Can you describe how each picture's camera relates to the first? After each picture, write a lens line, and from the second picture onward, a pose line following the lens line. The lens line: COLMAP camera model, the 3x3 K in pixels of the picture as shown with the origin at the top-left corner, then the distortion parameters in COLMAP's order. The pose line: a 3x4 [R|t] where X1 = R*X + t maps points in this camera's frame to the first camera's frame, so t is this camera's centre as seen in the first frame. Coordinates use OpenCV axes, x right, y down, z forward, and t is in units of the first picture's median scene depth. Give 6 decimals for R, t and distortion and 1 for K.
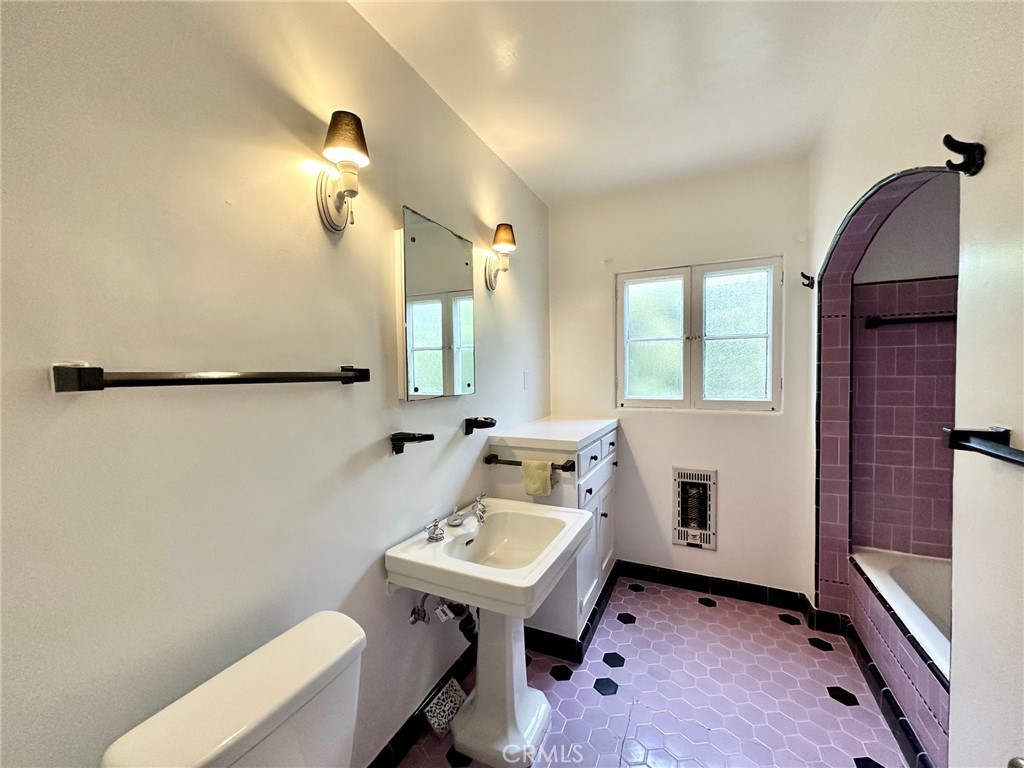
lens RADIAL K [[408.5, 0, 510.1], [0, 408.5, 384.0], [0, 0, 1]] dist [-0.003543, -0.000376]
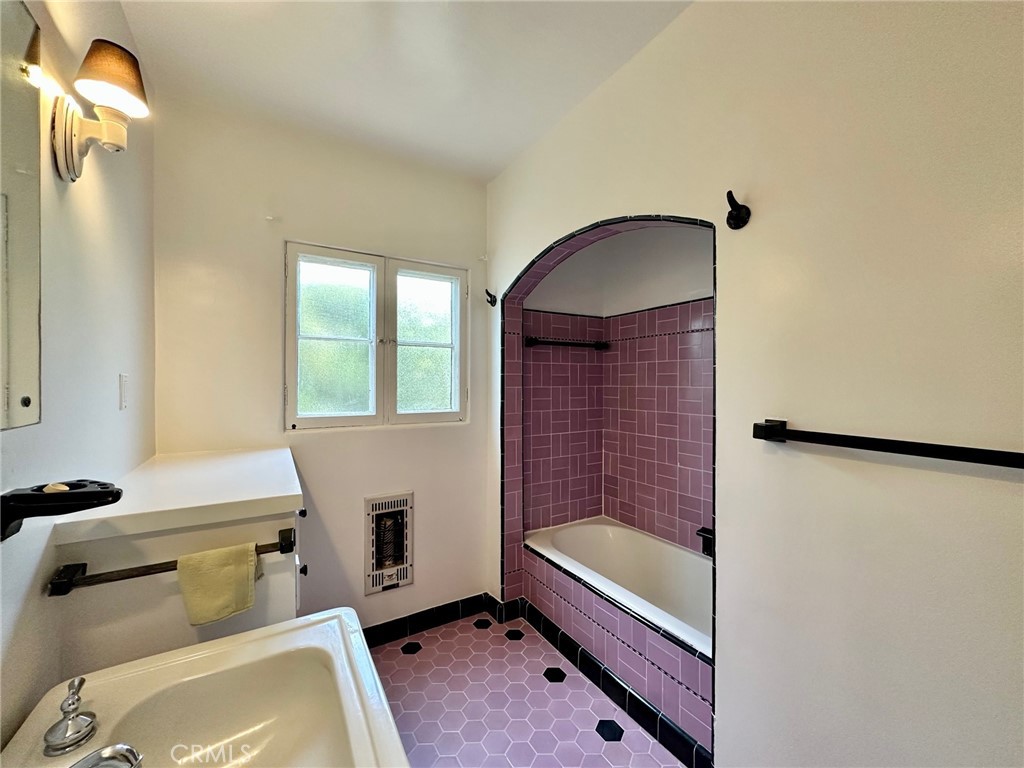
lens RADIAL K [[408.5, 0, 515.9], [0, 408.5, 383.9], [0, 0, 1]] dist [-0.003543, -0.000376]
pose [[0.542173, 0.012242, 0.840177, -0.140090], [0.017975, 0.999496, -0.026163, 0.003583], [-0.840074, 0.029287, 0.541680, 0.363049]]
